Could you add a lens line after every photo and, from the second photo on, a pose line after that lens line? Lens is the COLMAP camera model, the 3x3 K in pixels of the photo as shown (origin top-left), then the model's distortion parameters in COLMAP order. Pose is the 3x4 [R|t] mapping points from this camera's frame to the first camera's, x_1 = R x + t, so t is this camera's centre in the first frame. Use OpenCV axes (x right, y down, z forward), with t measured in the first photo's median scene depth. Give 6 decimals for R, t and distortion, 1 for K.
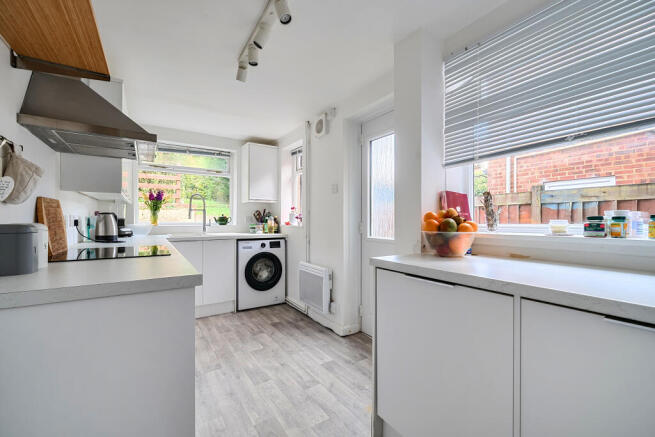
lens RADIAL K [[271.9, 0, 323.4], [0, 271.9, 219.6], [0, 0, 1]] dist [-0.002991, -0.000430]
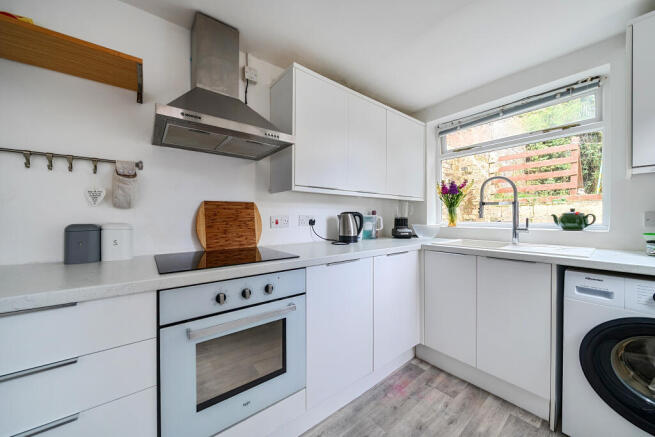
lens RADIAL K [[233.9, 0, 328.3], [0, 233.9, 219.7], [0, 0, 1]] dist [-0.009705, -0.000070]
pose [[0.090624, 0.006998, -0.995861, 0.015771], [0.001549, 0.999973, 0.007168, -0.003438], [0.995884, -0.002192, 0.090610, 0.695249]]
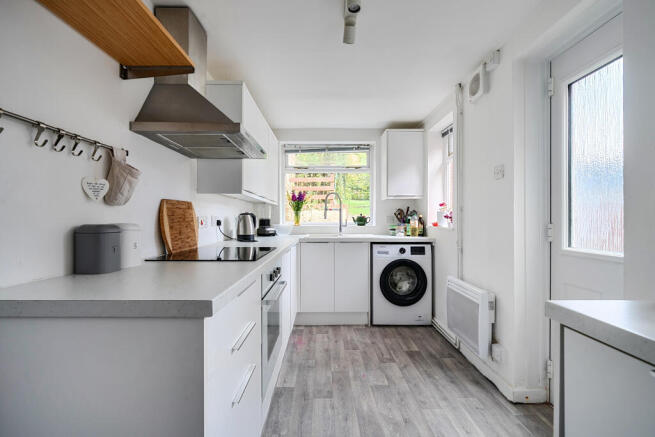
lens RADIAL K [[282.6, 0, 326.2], [0, 282.6, 220.2], [0, 0, 1]] dist [-0.000670, -0.000973]
pose [[0.842229, -0.001323, -0.539118, 0.055366], [0.002275, 0.999997, 0.001099, 0.000825], [0.539115, -0.002152, 0.842229, 0.189529]]
